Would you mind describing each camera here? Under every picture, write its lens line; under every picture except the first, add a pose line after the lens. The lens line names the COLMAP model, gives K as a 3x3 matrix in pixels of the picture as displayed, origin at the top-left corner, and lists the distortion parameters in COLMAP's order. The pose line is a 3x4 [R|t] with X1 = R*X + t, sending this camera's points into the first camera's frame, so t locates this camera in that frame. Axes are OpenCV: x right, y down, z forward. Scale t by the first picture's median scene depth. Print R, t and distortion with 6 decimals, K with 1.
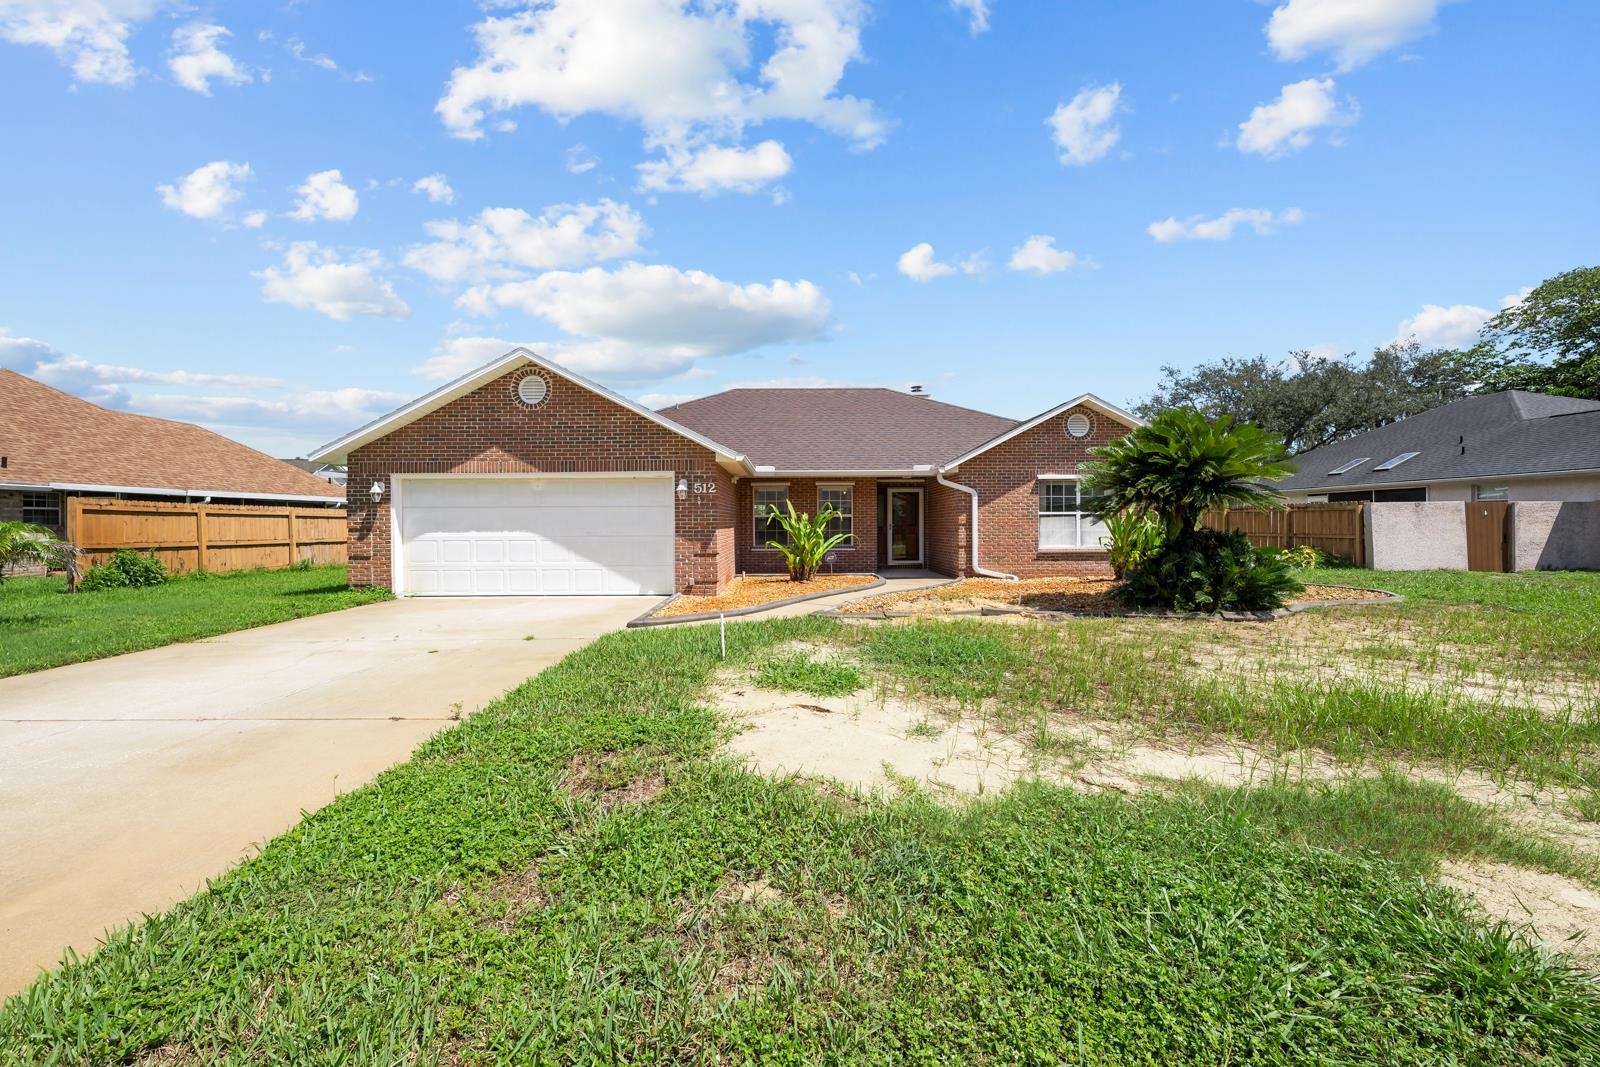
lens RADIAL K [[637.1, 0, 781.7], [0, 637.1, 534.2], [0, 0, 1]] dist [0.002115, 0.000317]
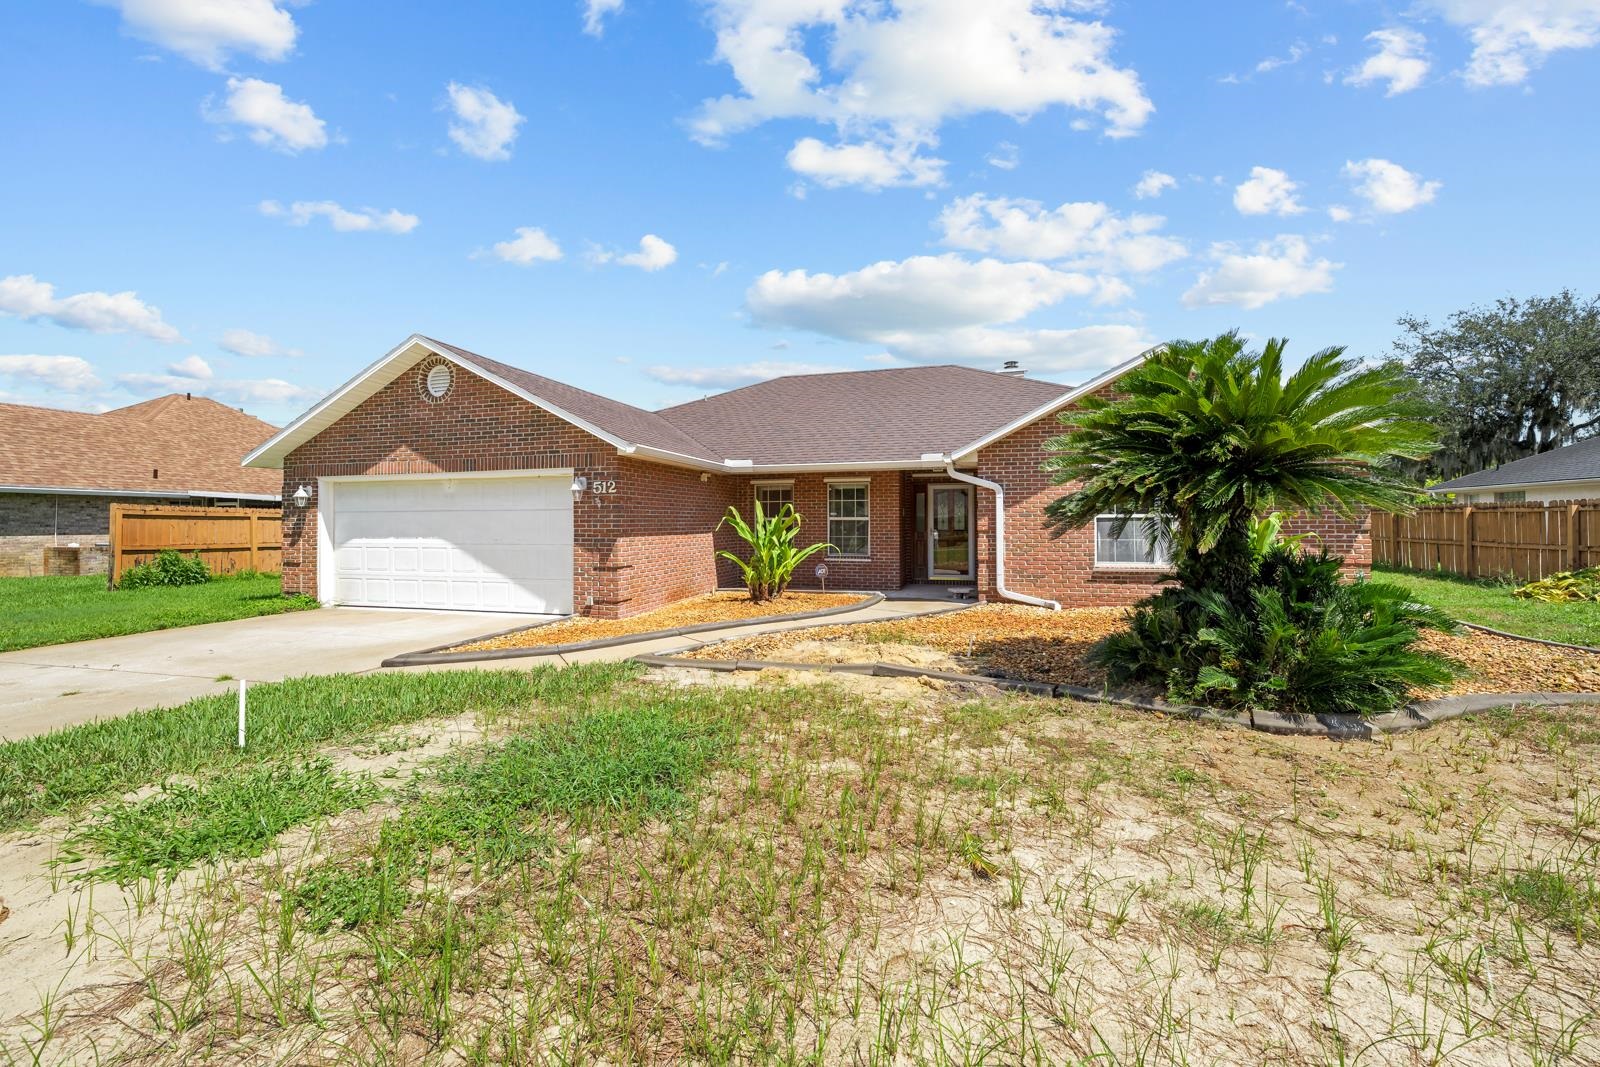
lens RADIAL K [[628.4, 0, 791.0], [0, 628.4, 525.4], [0, 0, 1]] dist [0.000445, 0.000041]
pose [[0.962738, 0.002537, -0.270423, 0.289151], [-0.005849, 0.999917, -0.011441, -0.013592], [0.270372, 0.012597, 0.962673, 0.248735]]
